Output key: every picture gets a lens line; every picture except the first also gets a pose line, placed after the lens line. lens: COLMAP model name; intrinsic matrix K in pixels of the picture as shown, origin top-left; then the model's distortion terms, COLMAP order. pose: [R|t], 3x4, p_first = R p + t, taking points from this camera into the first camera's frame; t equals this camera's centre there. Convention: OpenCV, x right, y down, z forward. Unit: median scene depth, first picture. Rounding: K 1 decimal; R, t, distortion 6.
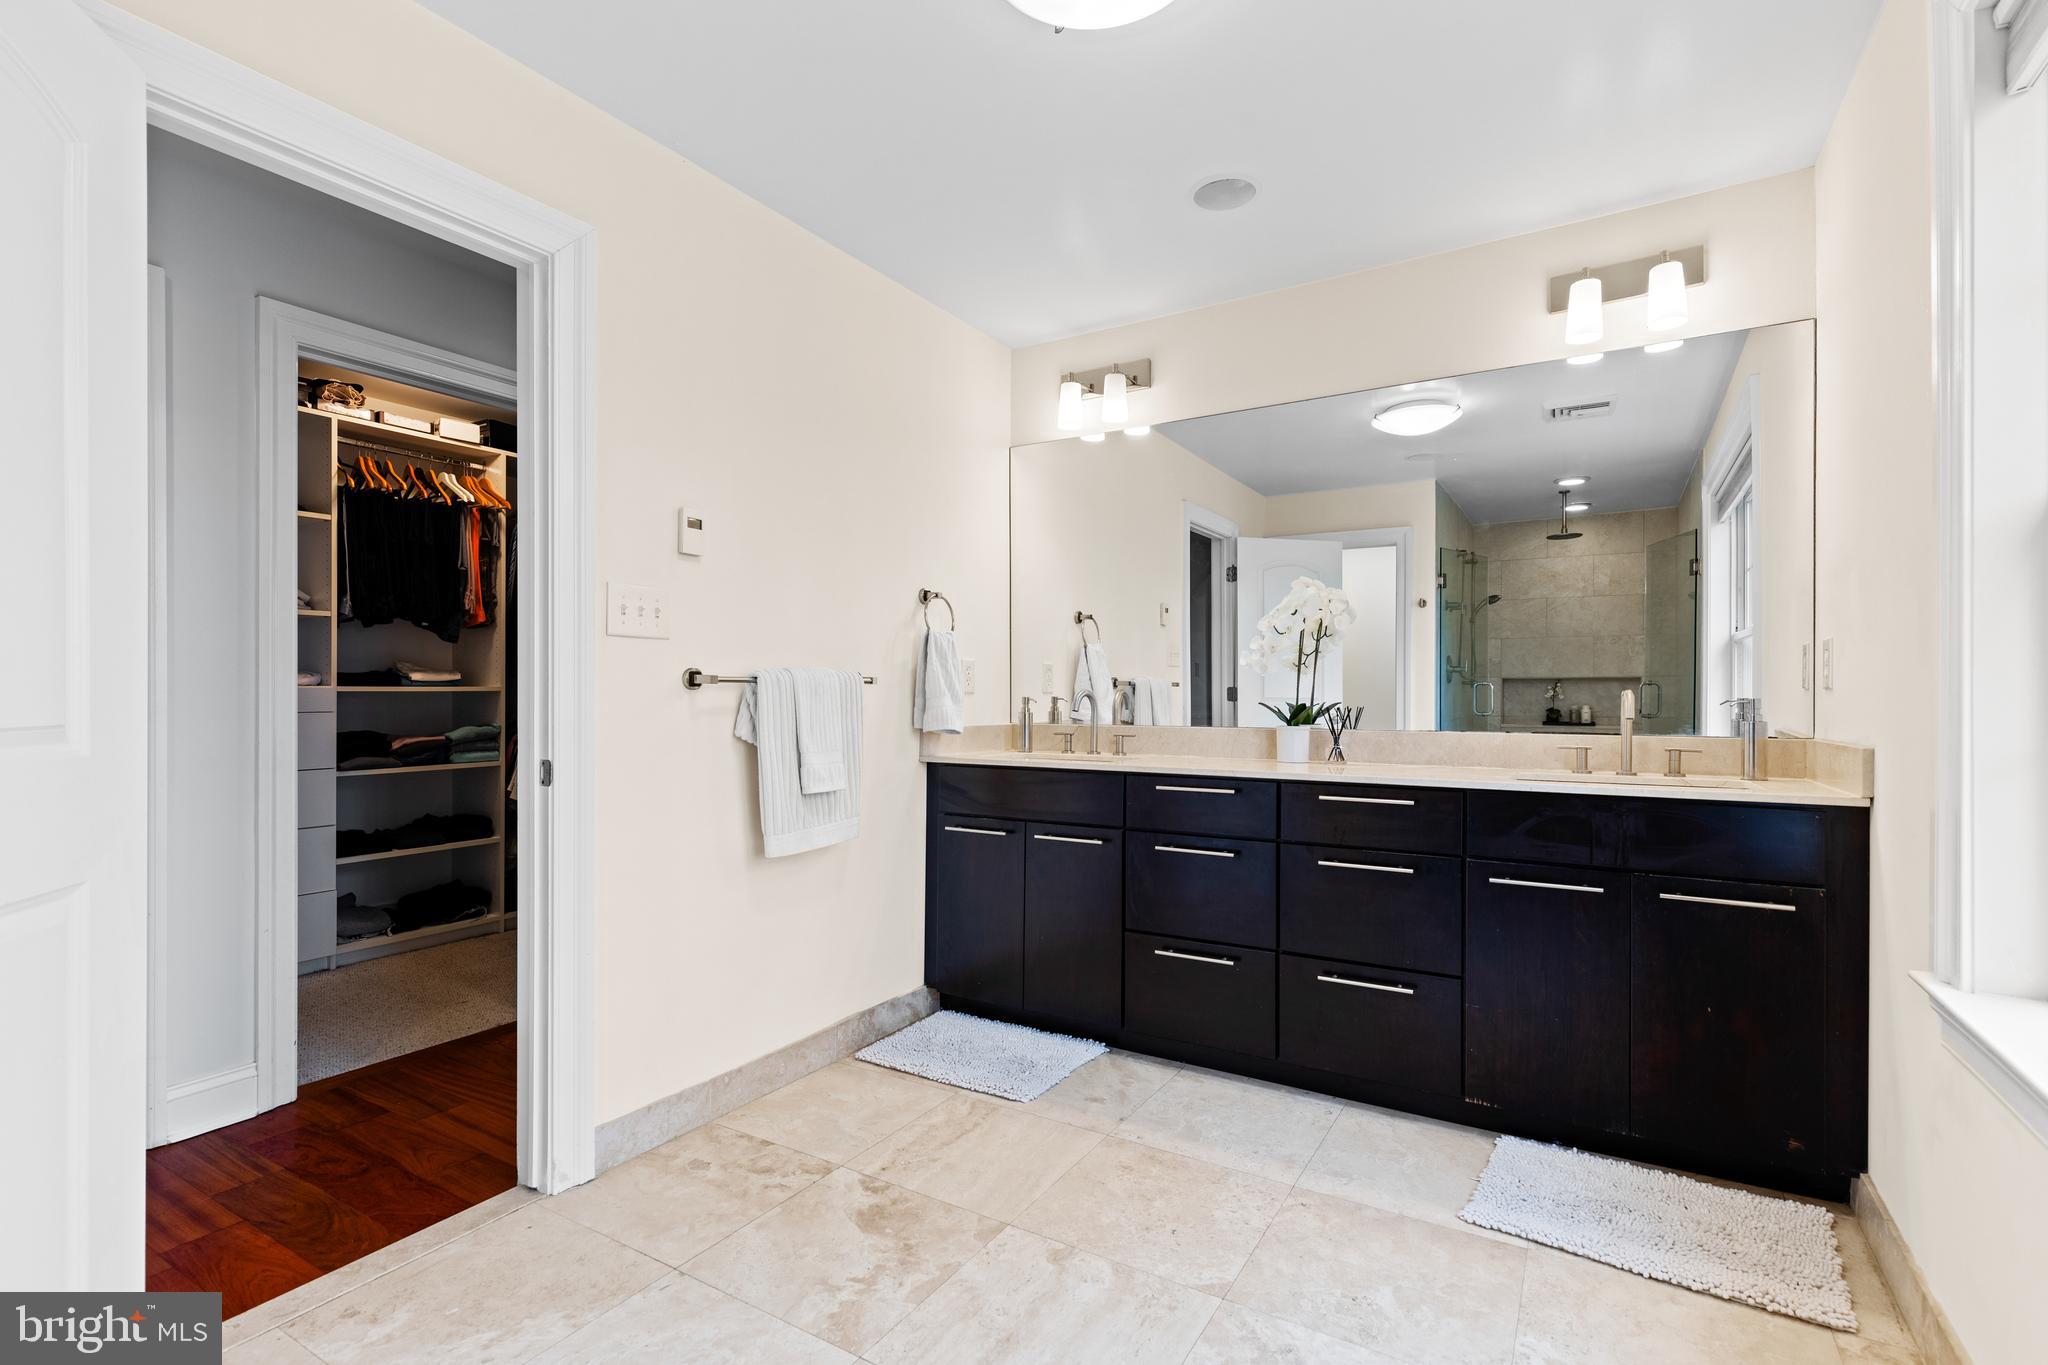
lens RADIAL K [[935.5, 0, 1022.2], [0, 935.5, 695.4], [0, 0, 1]] dist [0.007097, -0.001201]
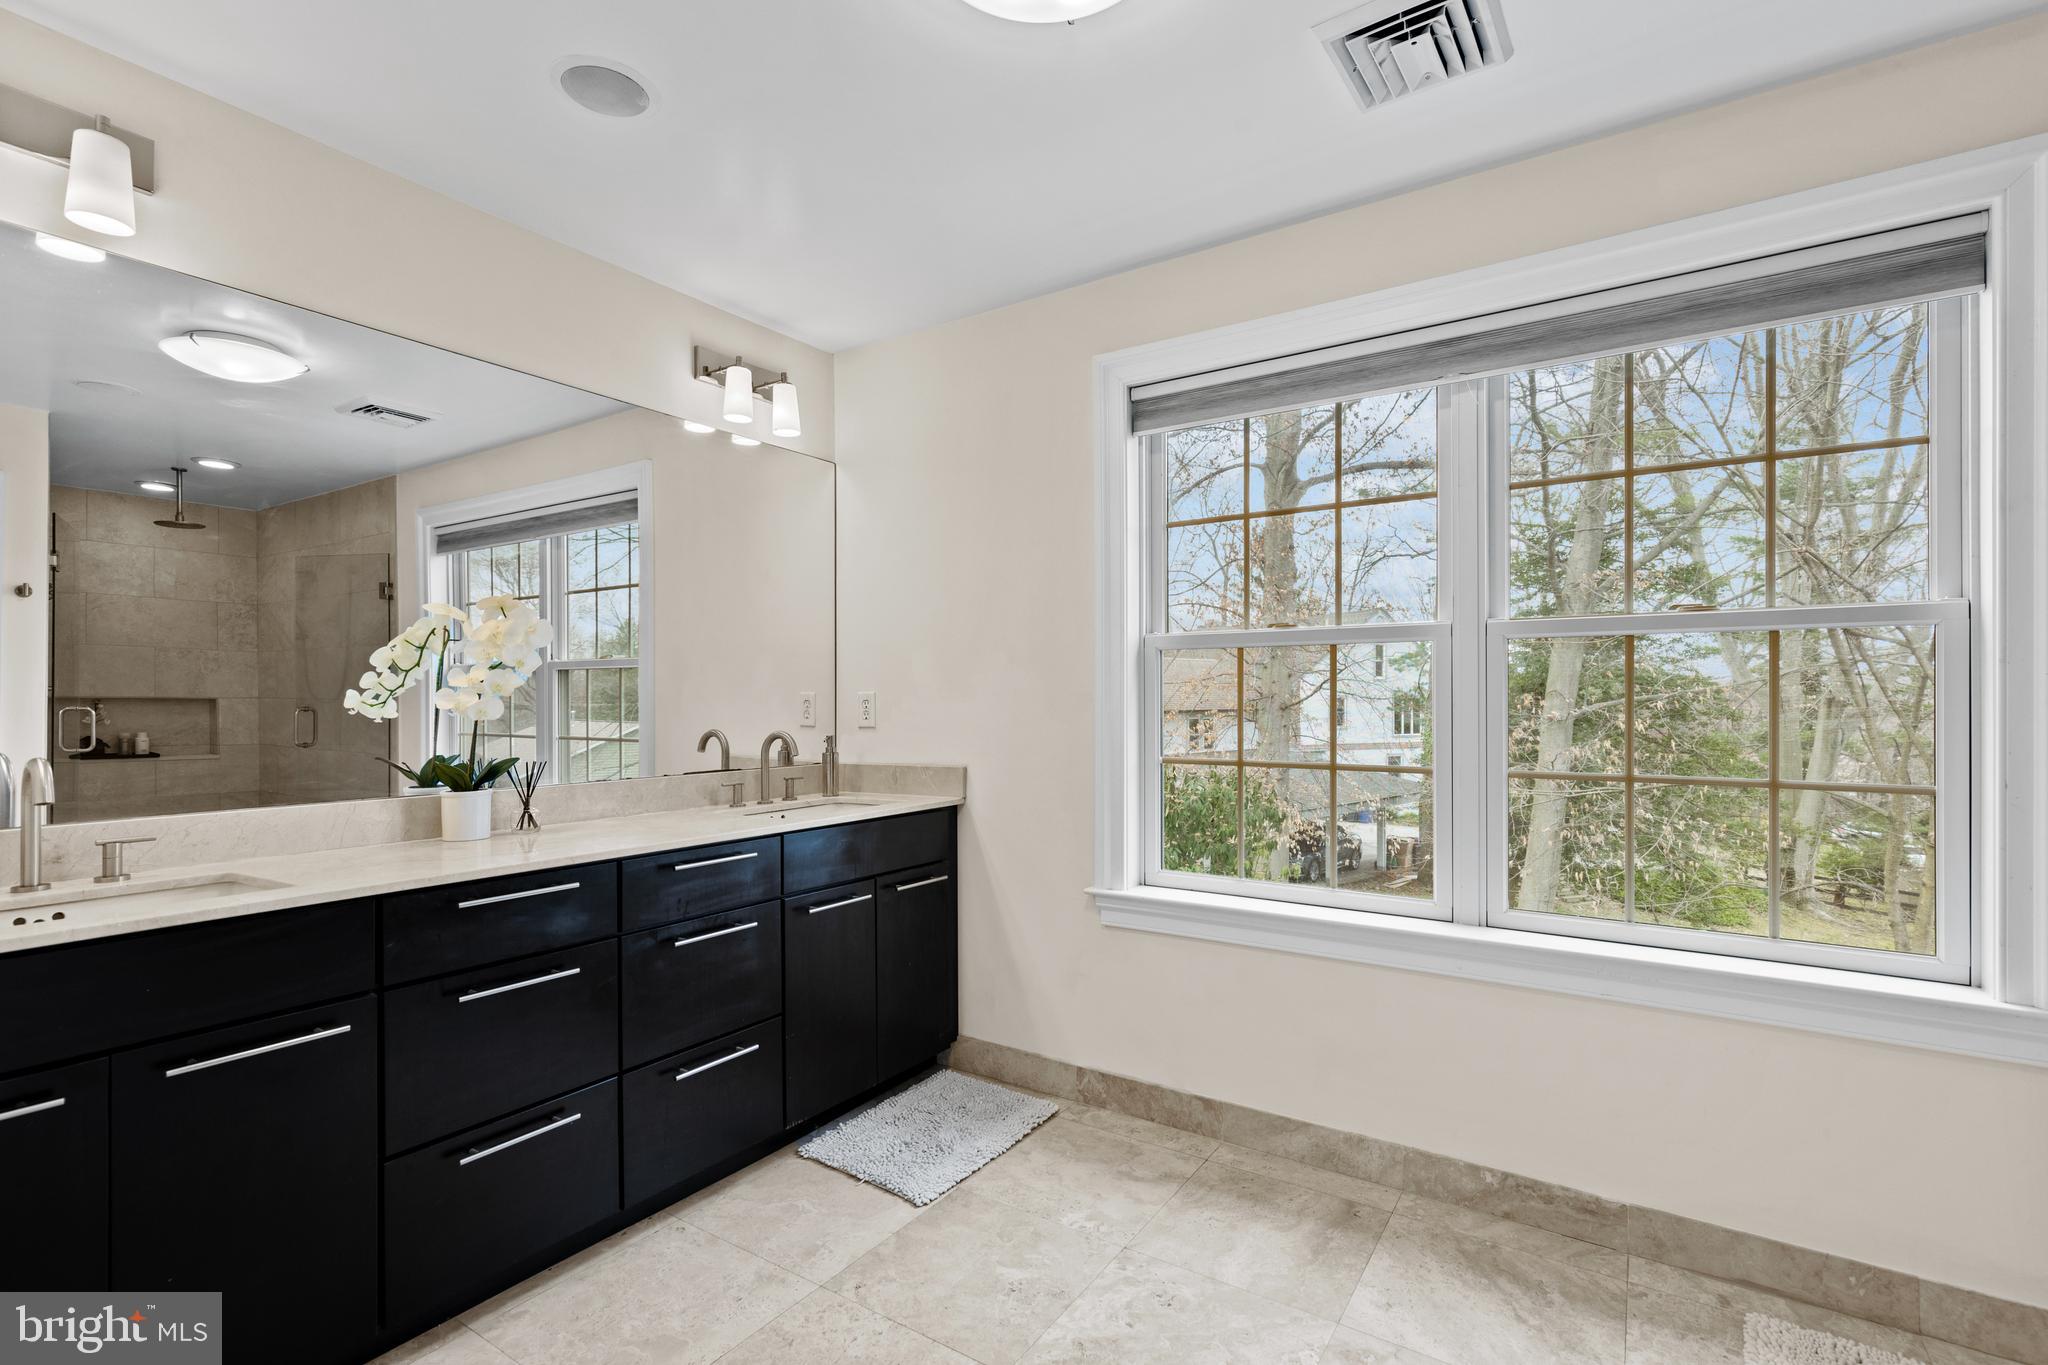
lens RADIAL K [[935.5, 0, 1022.2], [0, 935.5, 695.4], [0, 0, 1]] dist [0.007097, -0.001201]
pose [[0.043624, 0.003105, 0.999043, -0.491065], [0.003602, 0.999988, -0.003265, -0.043577], [-0.999042, 0.003741, 0.043613, 0.593219]]
